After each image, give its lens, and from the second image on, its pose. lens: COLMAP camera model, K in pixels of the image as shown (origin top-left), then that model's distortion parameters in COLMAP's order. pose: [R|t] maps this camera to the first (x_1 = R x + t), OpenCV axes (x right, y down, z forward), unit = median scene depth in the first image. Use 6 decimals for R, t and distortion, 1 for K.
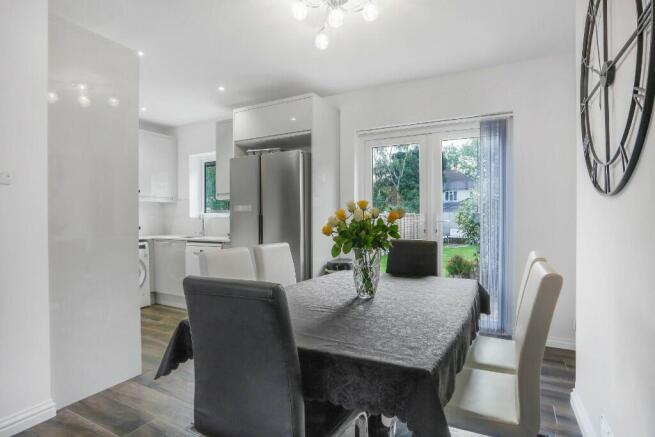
lens RADIAL K [[347.2, 0, 325.2], [0, 347.2, 208.5], [0, 0, 1]] dist [-0.031949, 0.000702]
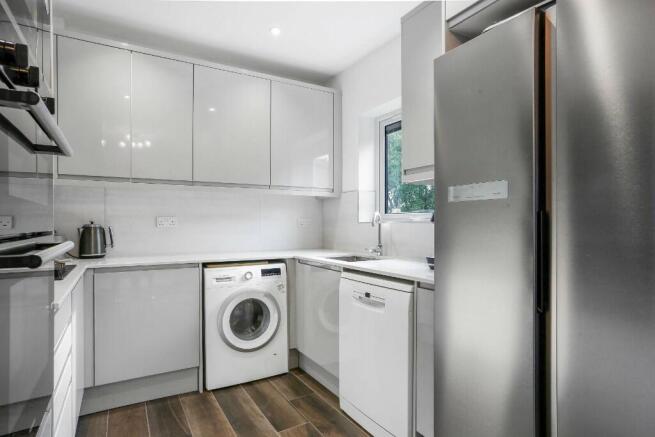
lens RADIAL K [[353.0, 0, 325.2], [0, 353.0, 224.0], [0, 0, 1]] dist [-0.017896, 0.001231]
pose [[0.859371, 0.009741, -0.511259, -0.153137], [0.005442, 0.999588, 0.028192, 0.015258], [0.511323, -0.027009, 0.858964, 0.519410]]
